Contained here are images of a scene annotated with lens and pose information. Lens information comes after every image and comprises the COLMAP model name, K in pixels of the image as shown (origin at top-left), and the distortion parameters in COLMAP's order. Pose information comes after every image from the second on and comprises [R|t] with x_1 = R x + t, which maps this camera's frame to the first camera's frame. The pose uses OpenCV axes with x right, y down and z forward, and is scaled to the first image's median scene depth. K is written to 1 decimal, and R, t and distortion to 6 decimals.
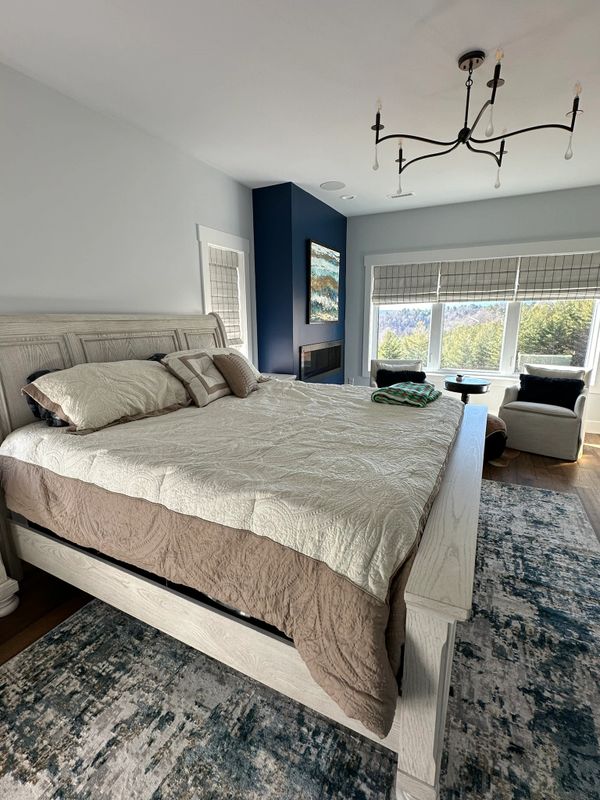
lens RADIAL K [[374.6, 0, 300.6], [0, 374.6, 400.4], [0, 0, 1]] dist [-0.003487, -0.000274]
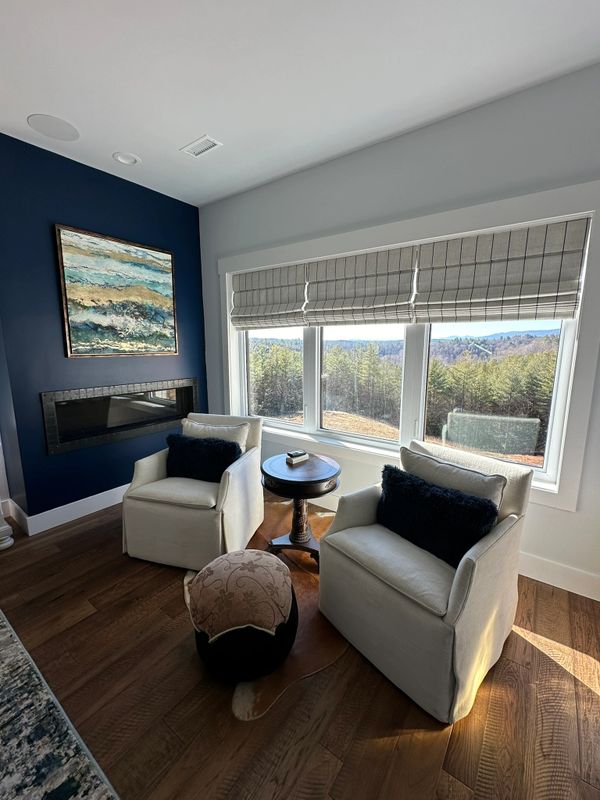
lens RADIAL K [[346.2, 0, 298.0], [0, 346.2, 402.1], [0, 0, 1]] dist [-0.010101, -0.000428]
pose [[0.987908, 0.037828, -0.150352, 0.463616], [-0.045630, 0.997767, -0.048782, -0.110228], [0.148171, 0.055053, 0.987428, 0.451904]]
